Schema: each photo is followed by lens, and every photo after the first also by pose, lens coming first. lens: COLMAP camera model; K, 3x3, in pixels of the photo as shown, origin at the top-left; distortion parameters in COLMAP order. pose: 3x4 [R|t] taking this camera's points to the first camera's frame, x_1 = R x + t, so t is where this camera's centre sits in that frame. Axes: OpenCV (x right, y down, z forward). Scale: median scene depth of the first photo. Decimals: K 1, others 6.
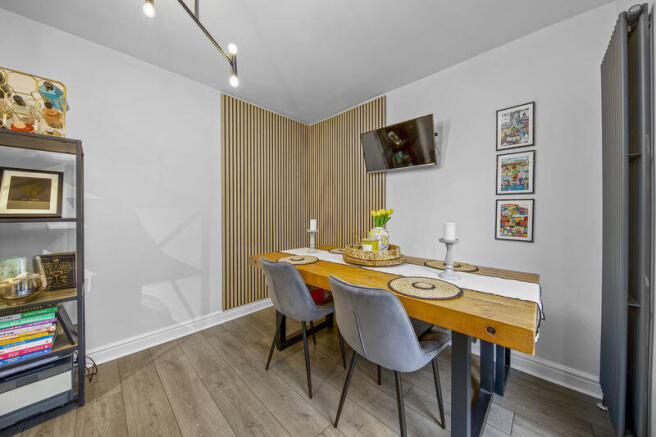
lens RADIAL K [[222.5, 0, 329.6], [0, 222.5, 212.8], [0, 0, 1]] dist [0.000740, -0.000046]
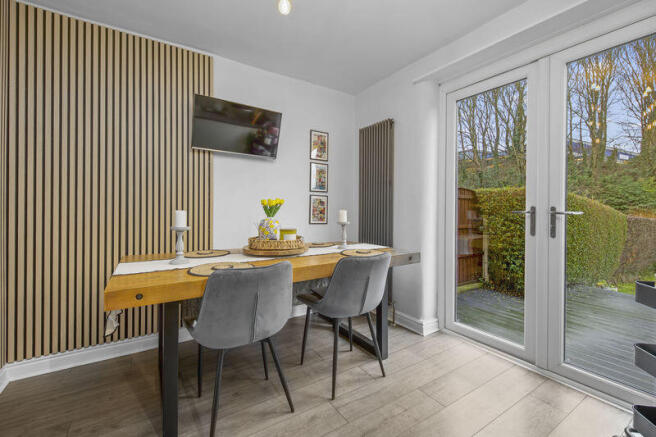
lens RADIAL K [[288.4, 0, 325.3], [0, 288.4, 209.6], [0, 0, 1]] dist [0.000270, 0.000112]
pose [[0.227823, -0.000590, 0.973702, -0.987919], [-0.005519, 0.999983, 0.001897, 0.027833], [-0.973687, -0.005806, 0.227816, 0.528880]]
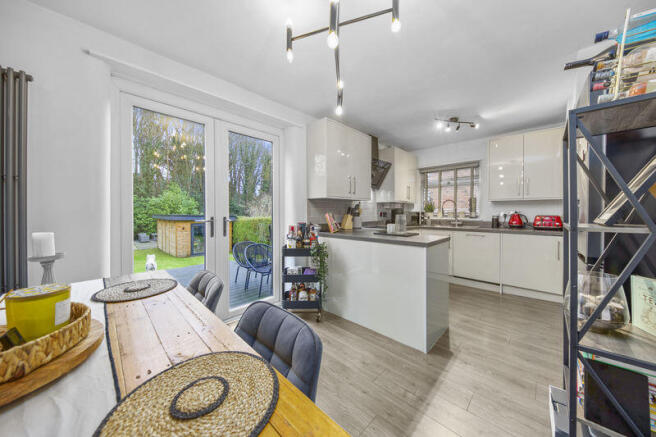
lens RADIAL K [[222.5, 0, 329.6], [0, 222.5, 212.8], [0, 0, 1]] dist [0.000740, -0.000046]
pose [[-0.999832, 0.000870, -0.018323, -0.299928], [0.000820, 0.999996, 0.002724, -0.014711], [0.018325, 0.002709, -0.999828, 1.343683]]
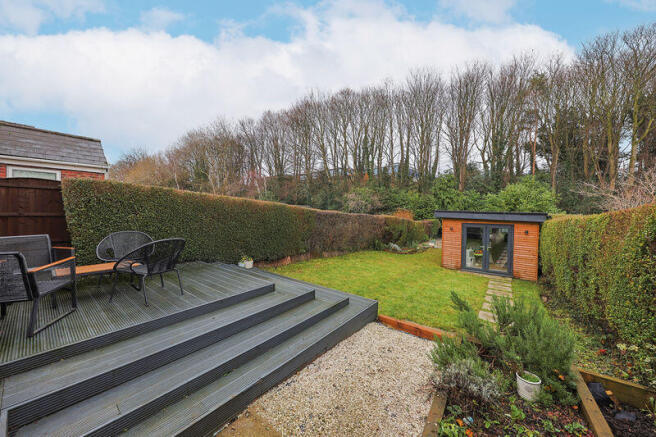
lens RADIAL K [[229.9, 0, 339.3], [0, 229.9, 210.4], [0, 0, 1]] dist [-0.001179, -0.000196]
pose [[-0.127577, 0.005658, 0.991813, -0.782755], [-0.009058, 0.999935, -0.006869, 0.146774], [-0.991787, -0.009860, -0.127517, -3.010948]]
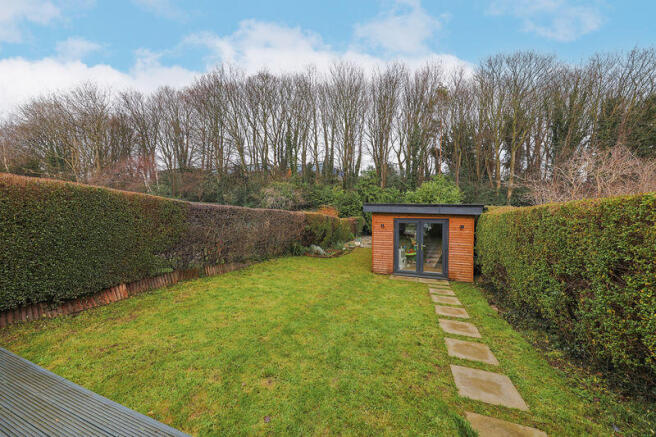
lens RADIAL K [[226.0, 0, 335.5], [0, 226.0, 212.8], [0, 0, 1]] dist [-0.000578, -0.000196]
pose [[-0.415893, -0.002309, 0.909411, 0.757154], [0.002652, 0.999989, 0.003751, 0.258225], [-0.909410, 0.003972, -0.415882, -3.716206]]
